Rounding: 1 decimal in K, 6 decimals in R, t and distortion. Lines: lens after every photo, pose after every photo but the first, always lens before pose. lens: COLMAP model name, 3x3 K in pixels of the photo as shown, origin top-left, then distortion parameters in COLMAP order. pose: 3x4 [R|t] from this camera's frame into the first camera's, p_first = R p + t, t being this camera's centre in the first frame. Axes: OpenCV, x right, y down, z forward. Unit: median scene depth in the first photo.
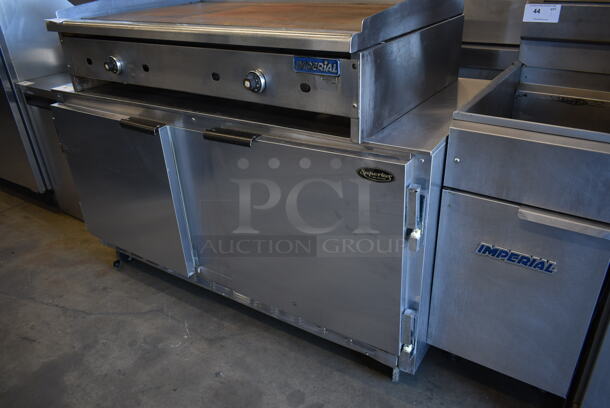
lens RADIAL K [[467.2, 0, 308.2], [0, 467.2, 204.6], [0, 0, 1]] dist [-0.022861, 0.003030]
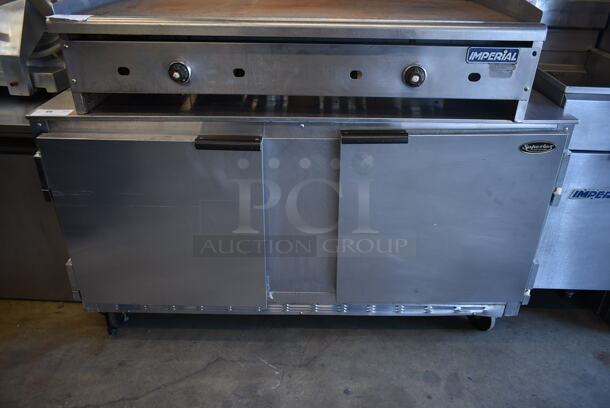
lens RADIAL K [[467.2, 0, 305.0], [0, 467.2, 202.3], [0, 0, 1]] dist [-0.022861, 0.003030]
pose [[0.842293, -0.214297, 0.494591, -0.634928], [0.209529, 0.975581, 0.065871, -0.086664], [-0.496629, 0.048149, 0.866626, 0.205085]]
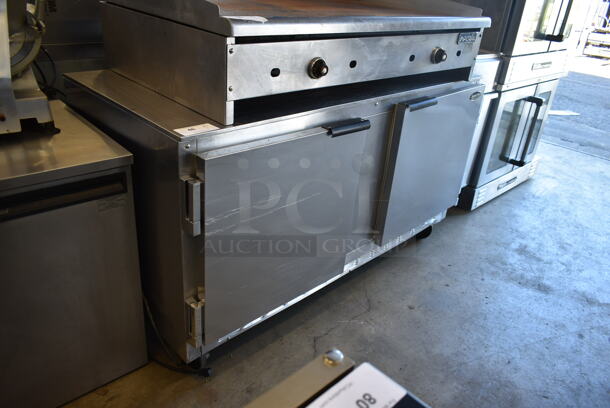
lens RADIAL K [[467.2, 0, 307.7], [0, 467.2, 203.0], [0, 0, 1]] dist [-0.022861, 0.003030]
pose [[0.210525, -0.381933, 0.899893, -1.203695], [0.378991, 0.880419, 0.285005, -0.310404], [-0.901136, 0.281050, 0.330099, 0.750523]]
